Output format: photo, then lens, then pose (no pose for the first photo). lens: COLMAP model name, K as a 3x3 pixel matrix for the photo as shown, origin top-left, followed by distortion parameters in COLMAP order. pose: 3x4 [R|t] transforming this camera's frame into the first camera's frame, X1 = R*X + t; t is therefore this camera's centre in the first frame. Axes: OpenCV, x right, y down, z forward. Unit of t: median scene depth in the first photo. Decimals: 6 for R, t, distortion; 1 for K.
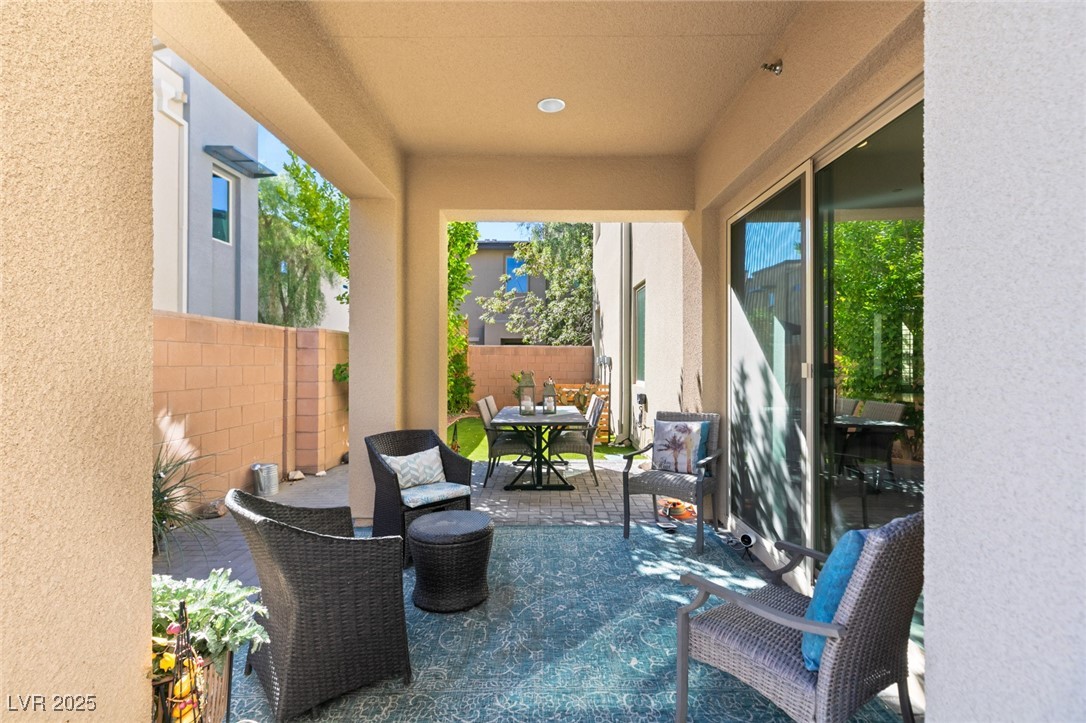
lens RADIAL K [[488.8, 0, 536.1], [0, 488.8, 359.5], [0, 0, 1]] dist [0.001366, -0.000297]
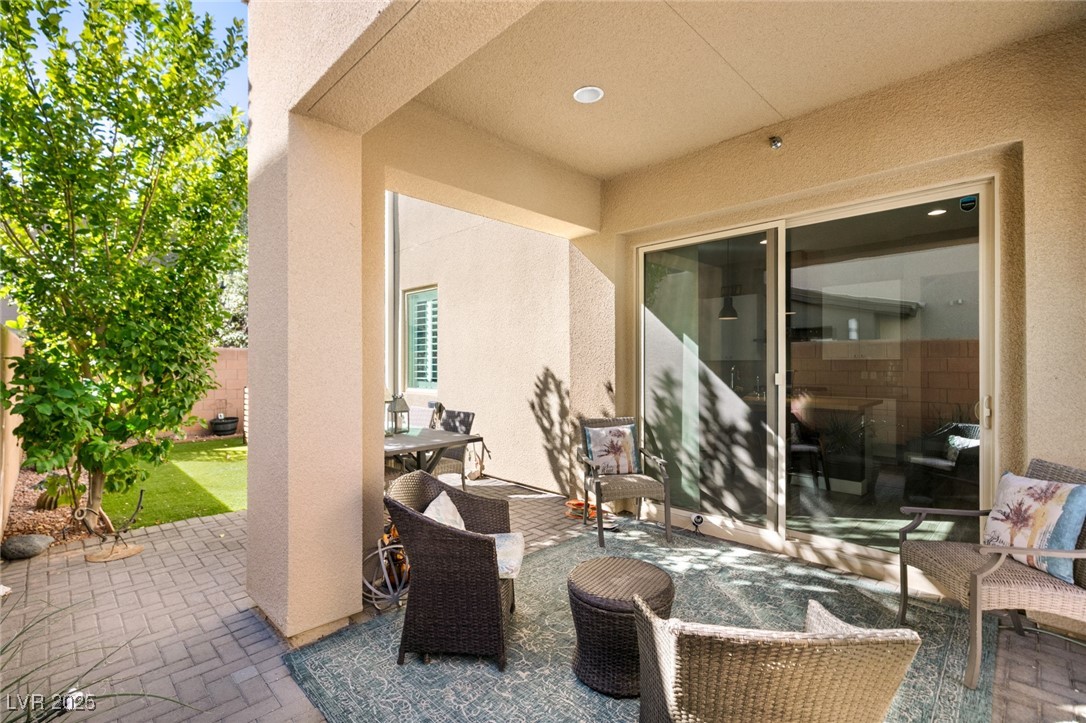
lens RADIAL K [[488.8, 0, 506.3], [0, 488.8, 362.1], [0, 0, 1]] dist [0.001366, -0.000297]
pose [[0.733313, -0.008578, 0.679837, -0.582217], [0.004690, 0.999960, 0.007559, -0.024162], [-0.679875, -0.002355, 0.733324, 0.352697]]
